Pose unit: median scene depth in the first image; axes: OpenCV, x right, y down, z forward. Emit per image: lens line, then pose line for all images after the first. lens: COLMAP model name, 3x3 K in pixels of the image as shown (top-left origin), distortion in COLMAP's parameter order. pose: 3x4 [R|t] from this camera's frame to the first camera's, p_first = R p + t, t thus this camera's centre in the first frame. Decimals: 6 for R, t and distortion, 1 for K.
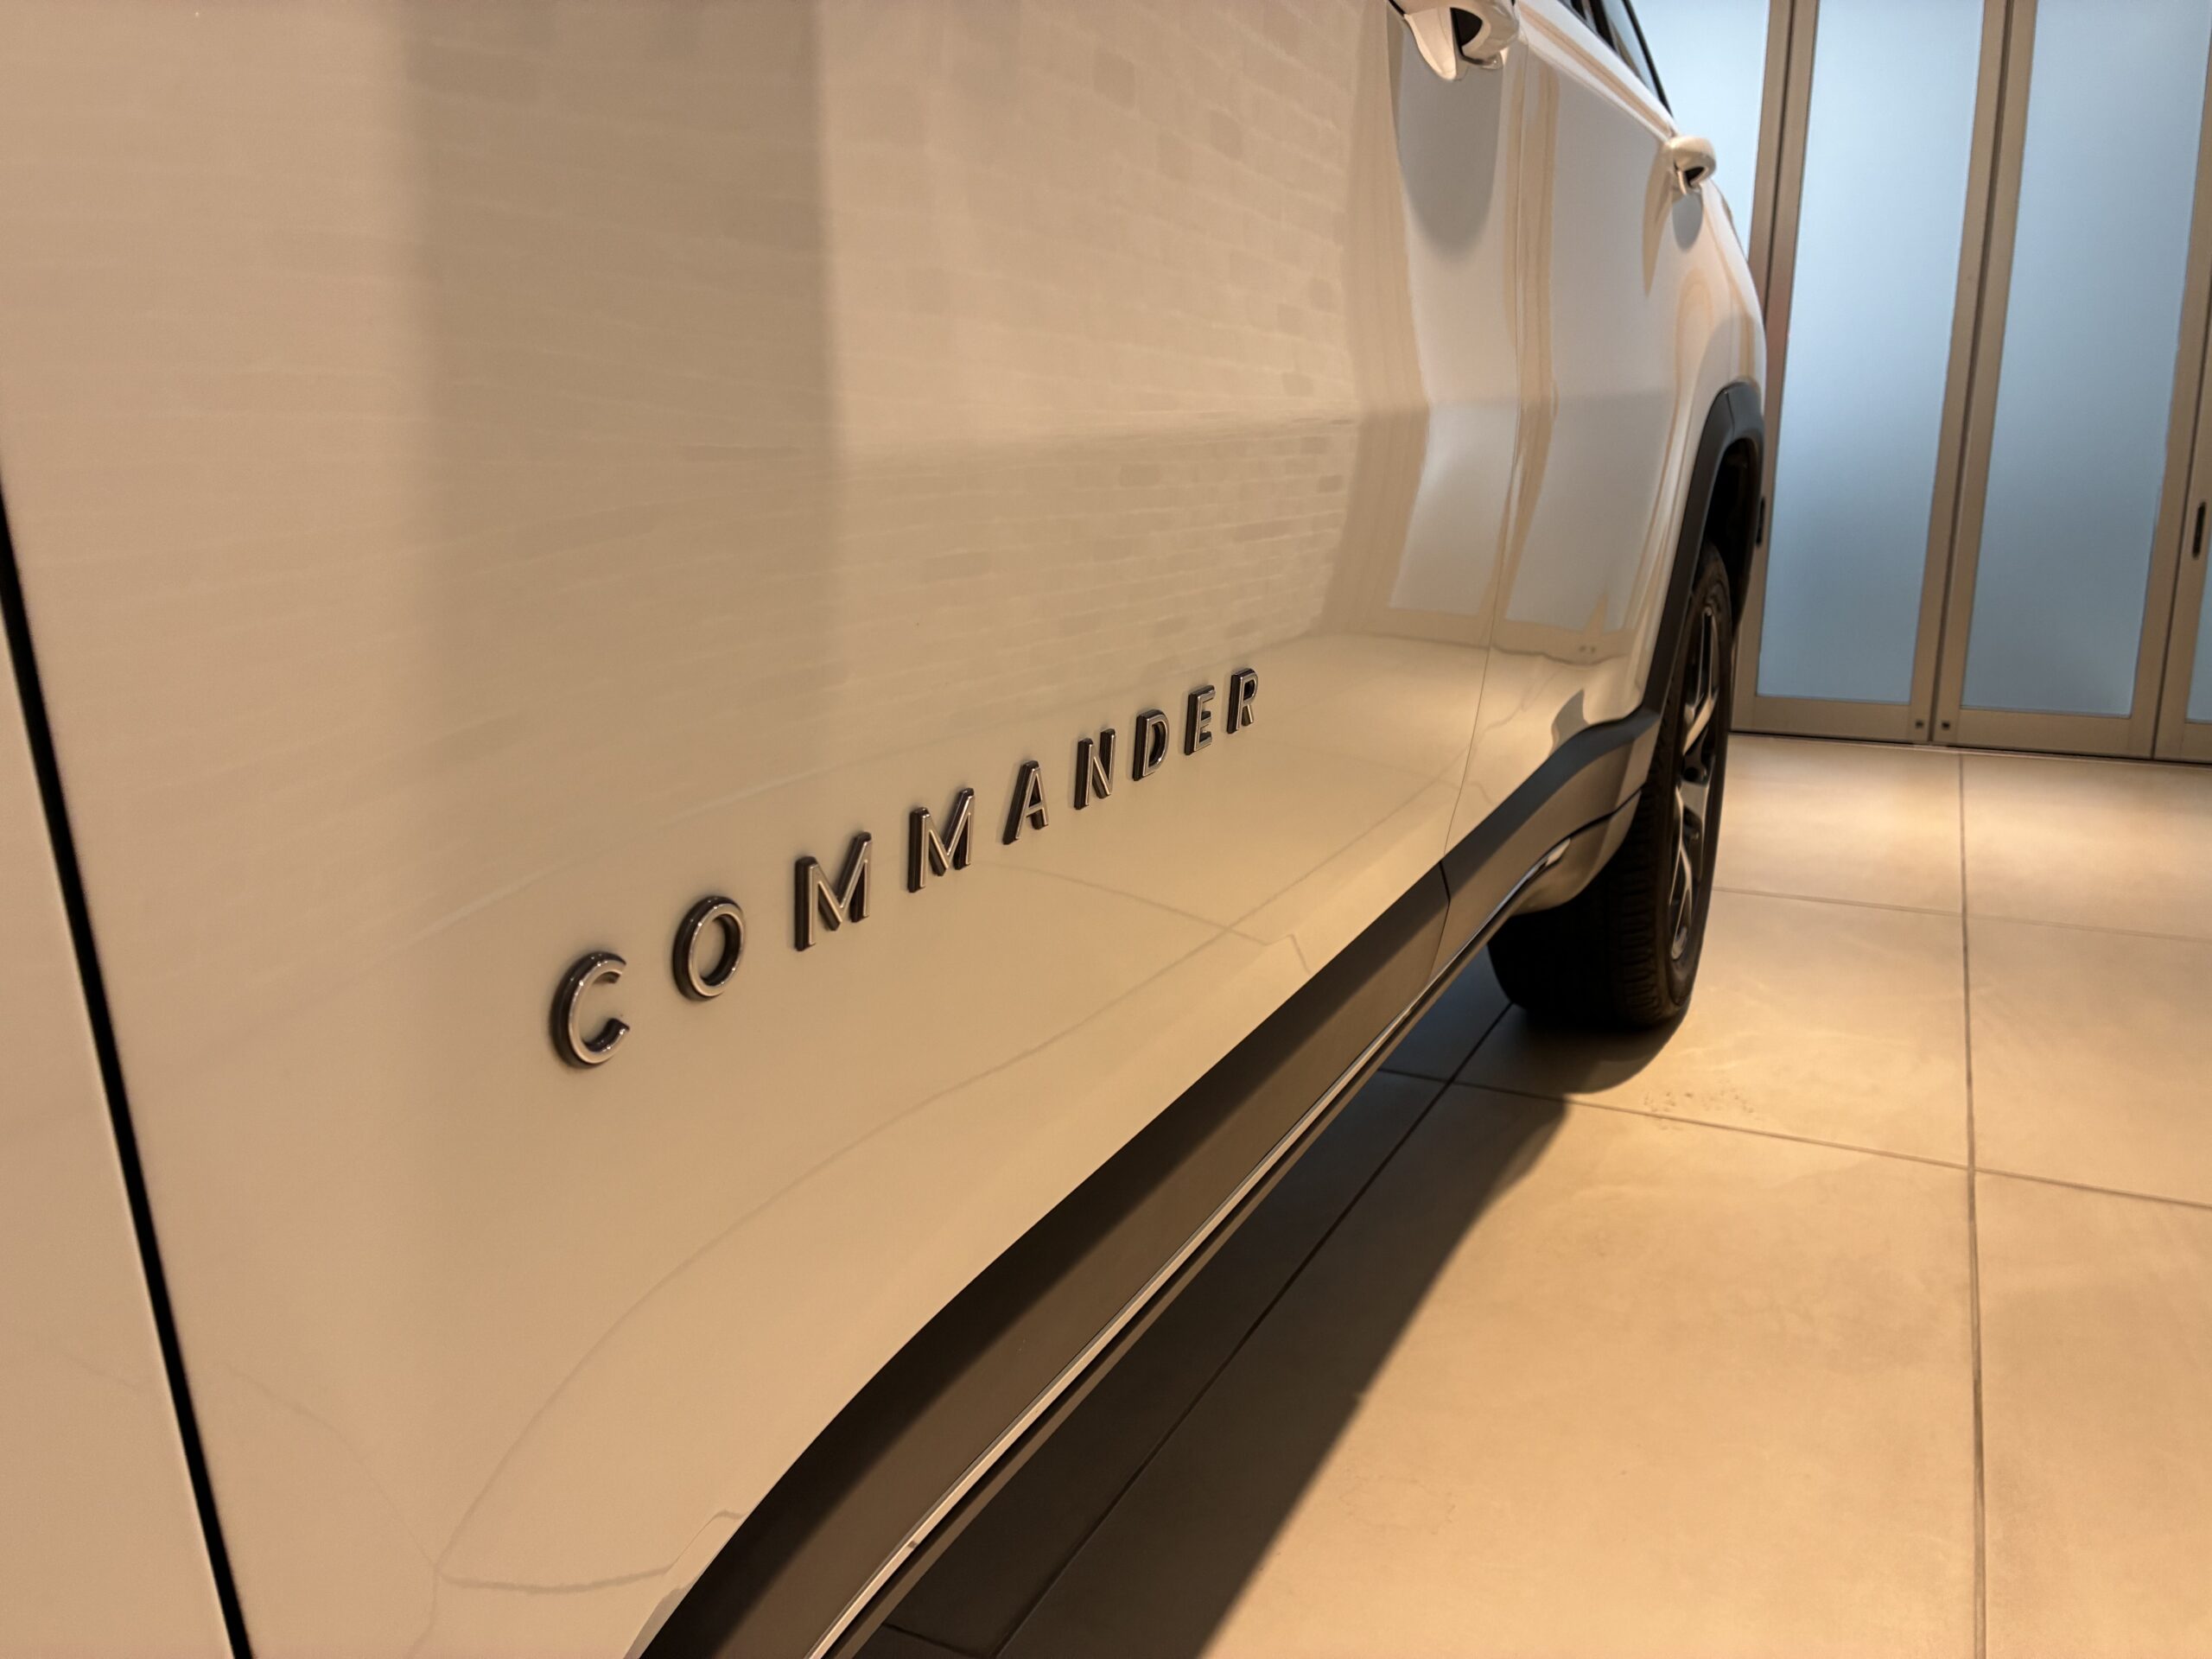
lens RADIAL K [[1690.3, 0, 1106.0], [0, 1690.3, 829.5], [0, 0, 1]] dist [0.000390, 0.001105]
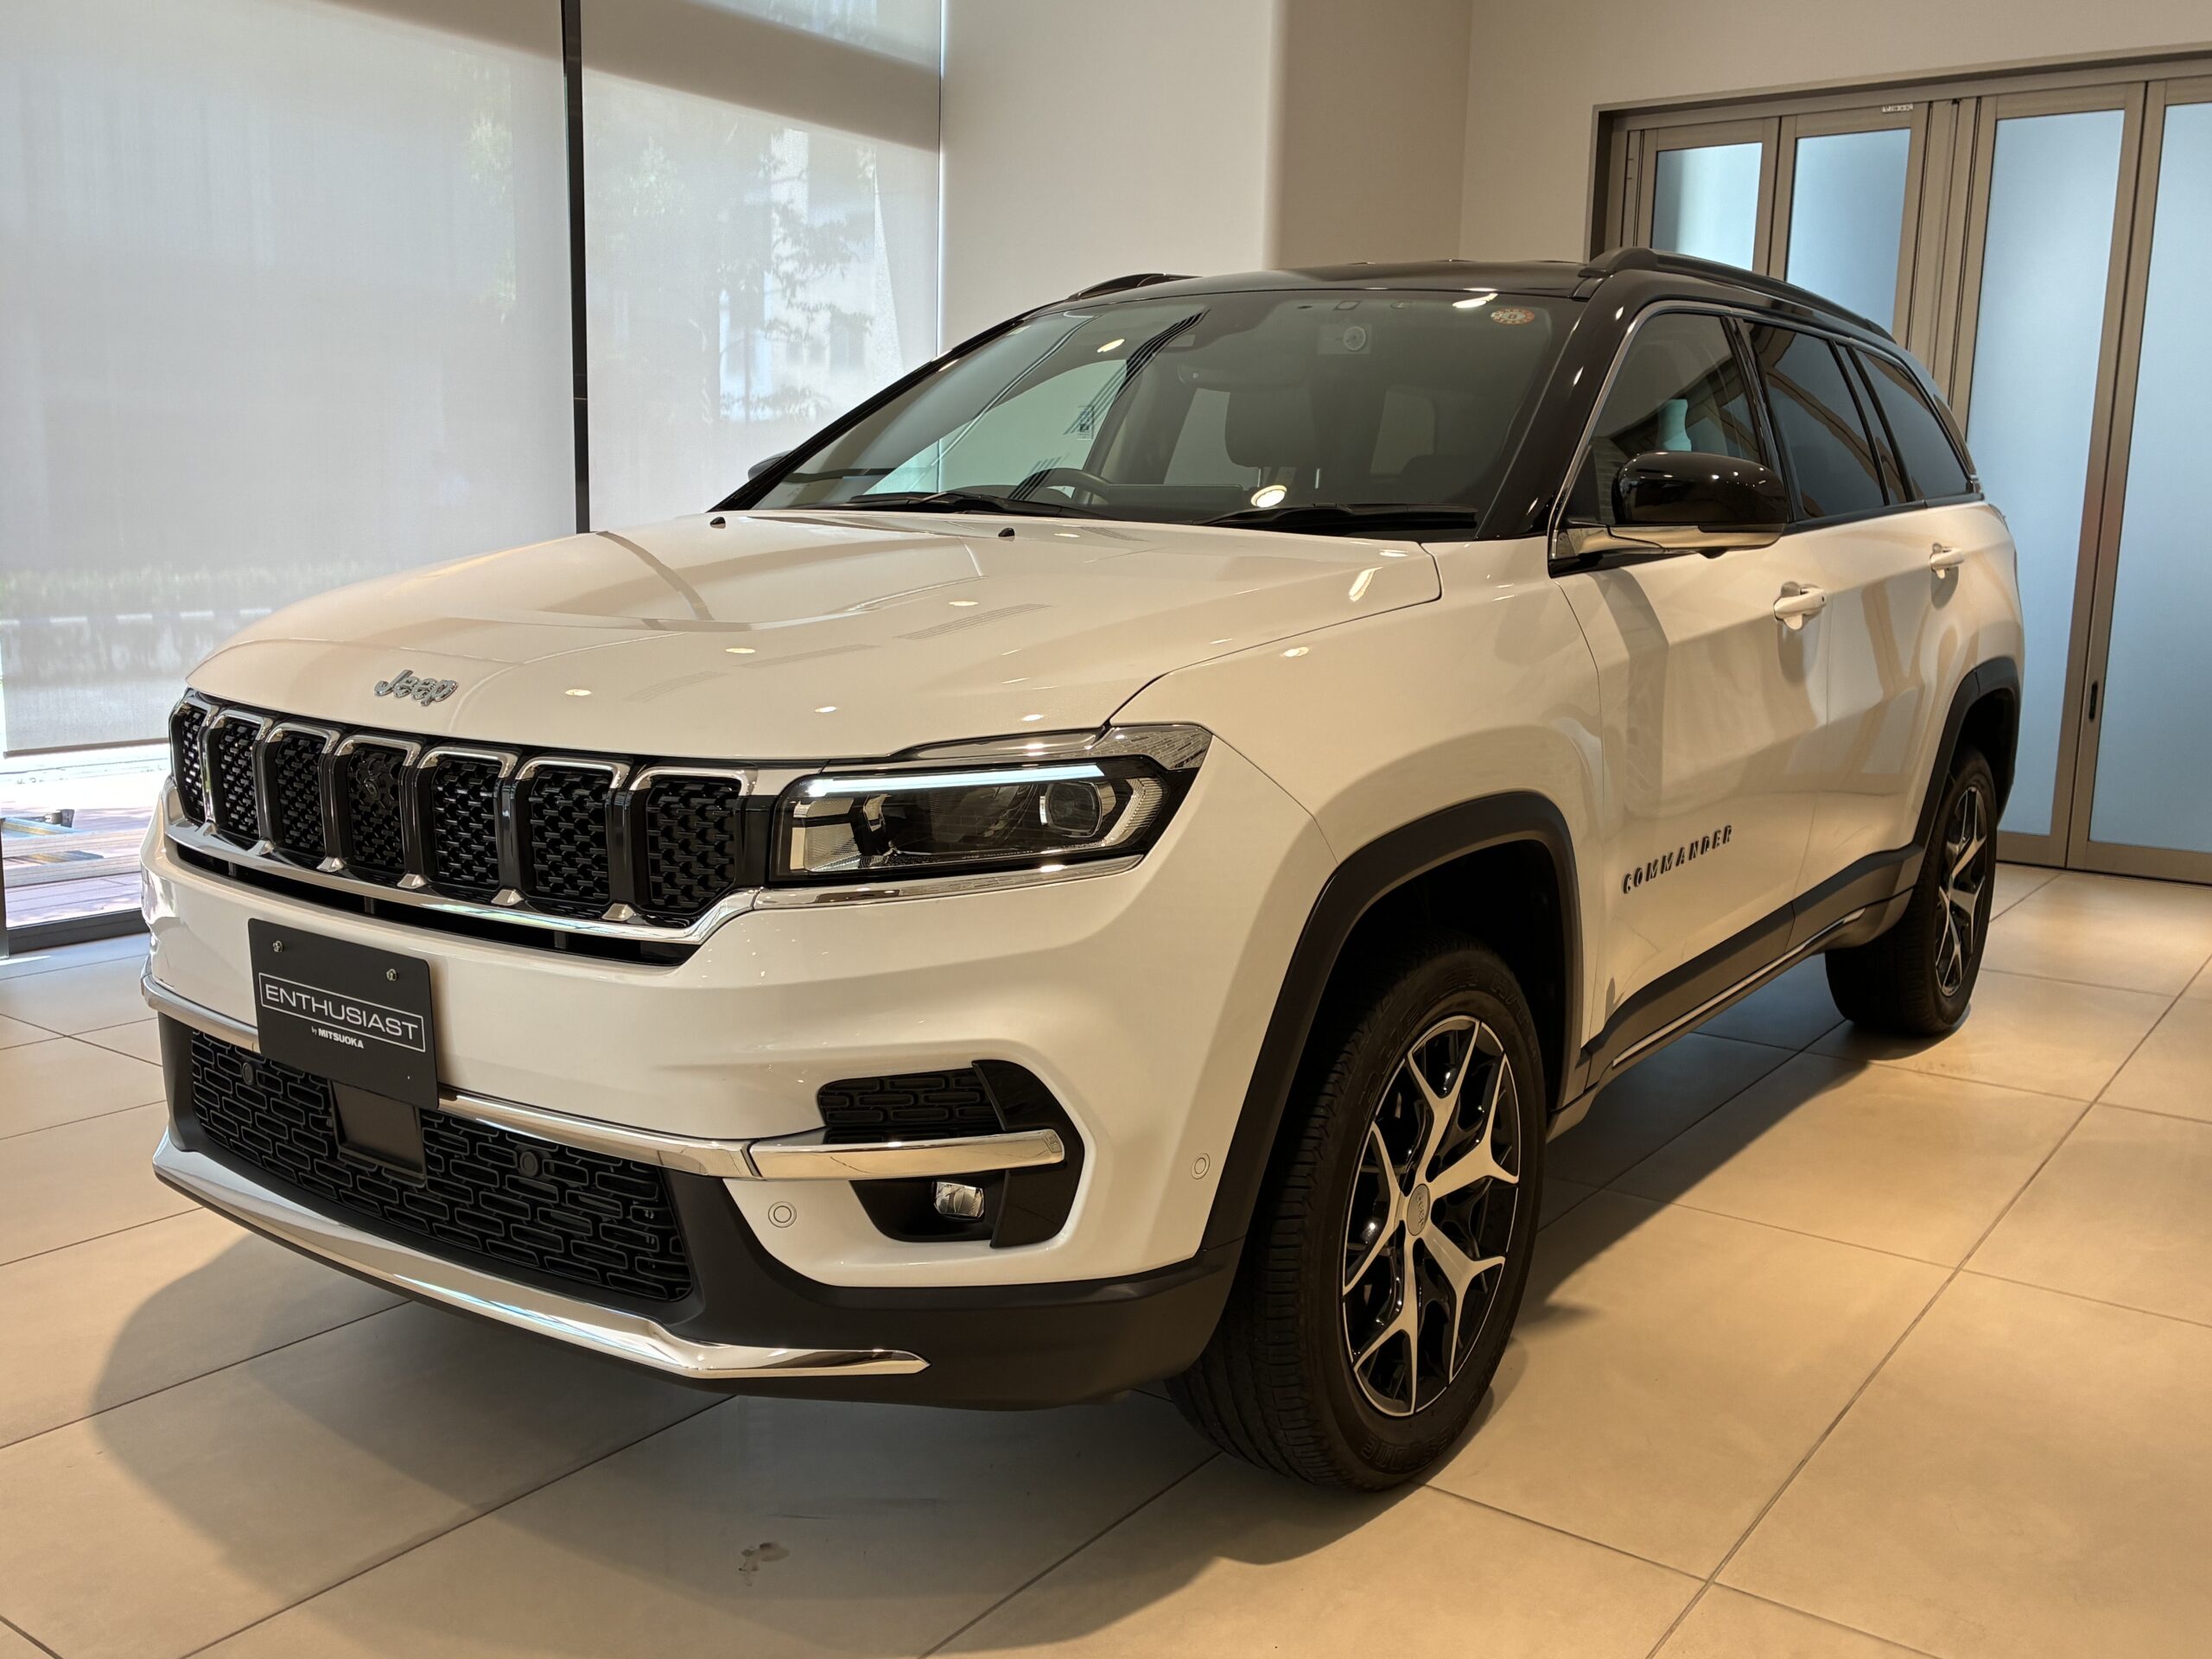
lens RADIAL K [[2112.9, 0, 1106.0], [0, 2112.9, 829.5], [0, 0, 1]] dist [0.005329, -0.099294]
pose [[0.989491, 0.035820, -0.140084, -0.219035], [-0.045061, 0.996973, -0.063360, 0.094094], [0.137391, 0.069006, 0.988110, -1.324288]]
